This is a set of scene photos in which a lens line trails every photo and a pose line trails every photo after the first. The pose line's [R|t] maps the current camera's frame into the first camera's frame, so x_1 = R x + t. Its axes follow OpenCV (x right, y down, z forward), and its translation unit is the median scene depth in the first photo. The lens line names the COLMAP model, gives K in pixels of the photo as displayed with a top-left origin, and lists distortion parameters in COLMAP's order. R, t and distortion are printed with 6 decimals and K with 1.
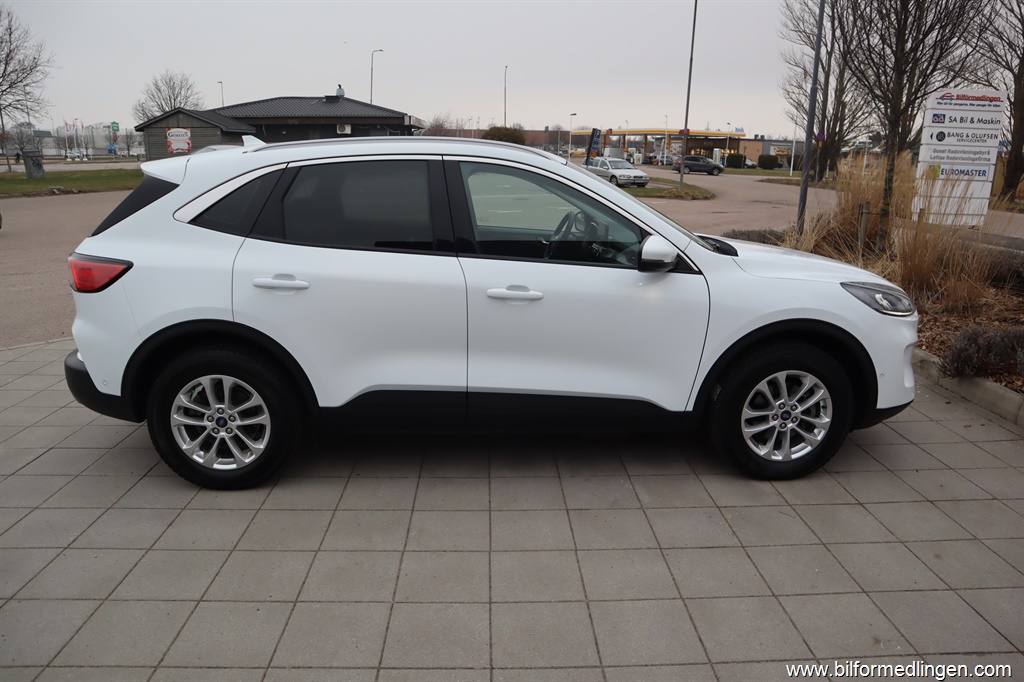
lens RADIAL K [[745.3, 0, 512.0], [0, 745.3, 341.0], [0, 0, 1]] dist [-0.142524, 0.099580]
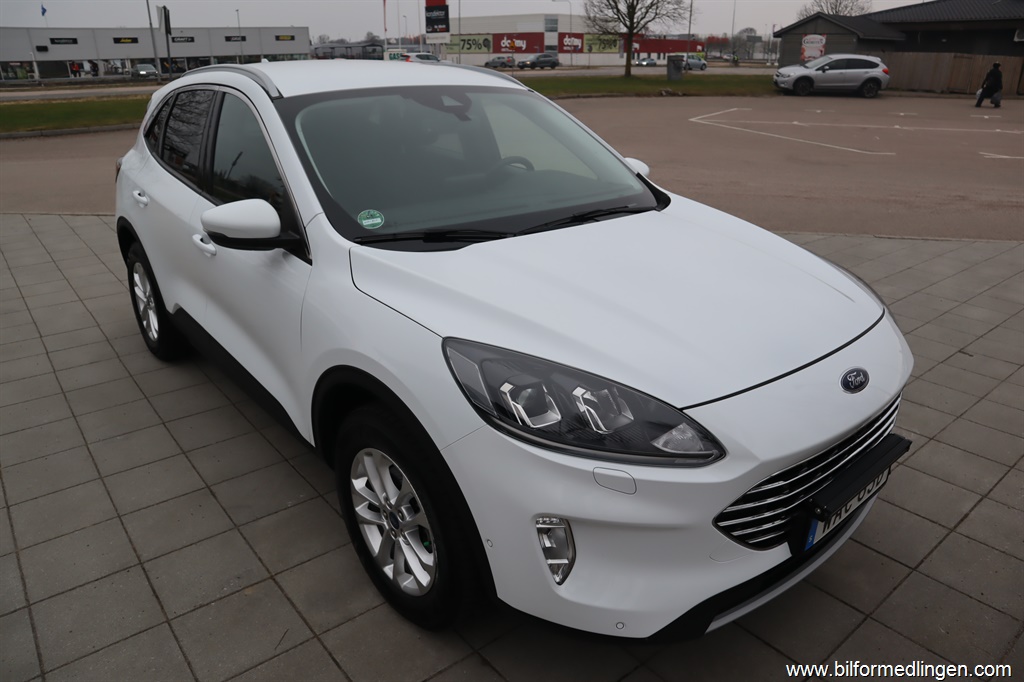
lens RADIAL K [[745.3, 0, 512.0], [0, 745.3, 341.0], [0, 0, 1]] dist [-0.142524, 0.099580]
pose [[0.611385, 0.276581, -0.741425, 0.109158], [-0.187445, 0.960884, 0.203879, -0.022984], [0.768813, 0.014327, 0.639314, 0.087831]]
